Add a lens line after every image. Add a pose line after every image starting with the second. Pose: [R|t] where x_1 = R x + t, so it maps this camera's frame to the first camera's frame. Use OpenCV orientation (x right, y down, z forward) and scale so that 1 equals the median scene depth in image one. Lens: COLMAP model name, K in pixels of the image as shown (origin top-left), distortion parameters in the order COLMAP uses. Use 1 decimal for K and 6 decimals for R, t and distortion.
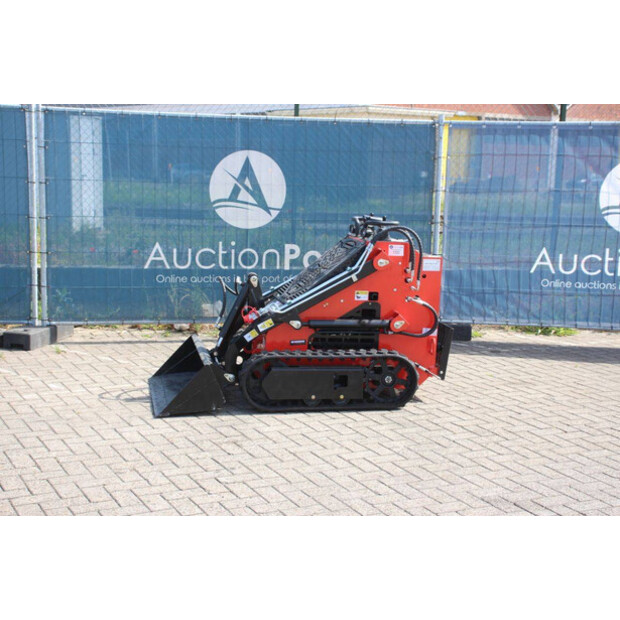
lens RADIAL K [[1004.3, 0, 310.0], [0, 1004.3, 310.0], [0, 0, 1]] dist [0.129085, -0.028673]
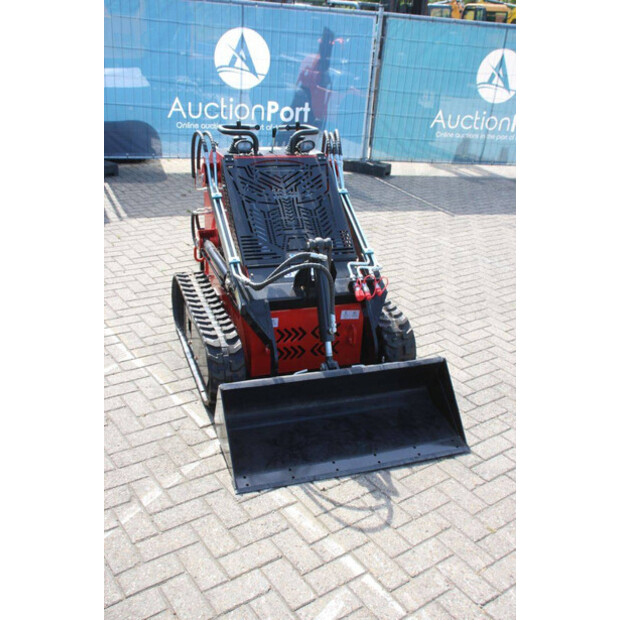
lens RADIAL K [[653.4, 0, 310.0], [0, 653.4, 310.0], [0, 0, 1]] dist [-0.101465, 0.217677]
pose [[-0.145825, -0.430975, 0.890503, -0.372996], [0.085824, 0.891220, 0.445377, -0.151035], [-0.985581, 0.141374, -0.092974, 0.827710]]
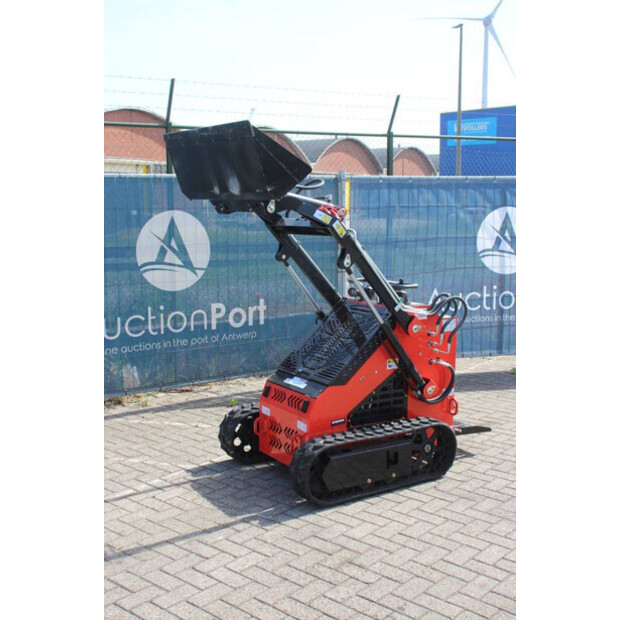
lens RADIAL K [[787.8, 0, 310.0], [0, 787.8, 310.0], [0, 0, 1]] dist [-0.058908, 0.390152]
pose [[0.927276, -0.079976, 0.365736, -0.222809], [0.081282, 0.996621, 0.011851, -0.062221], [-0.365447, 0.018739, 0.930643, 0.256199]]
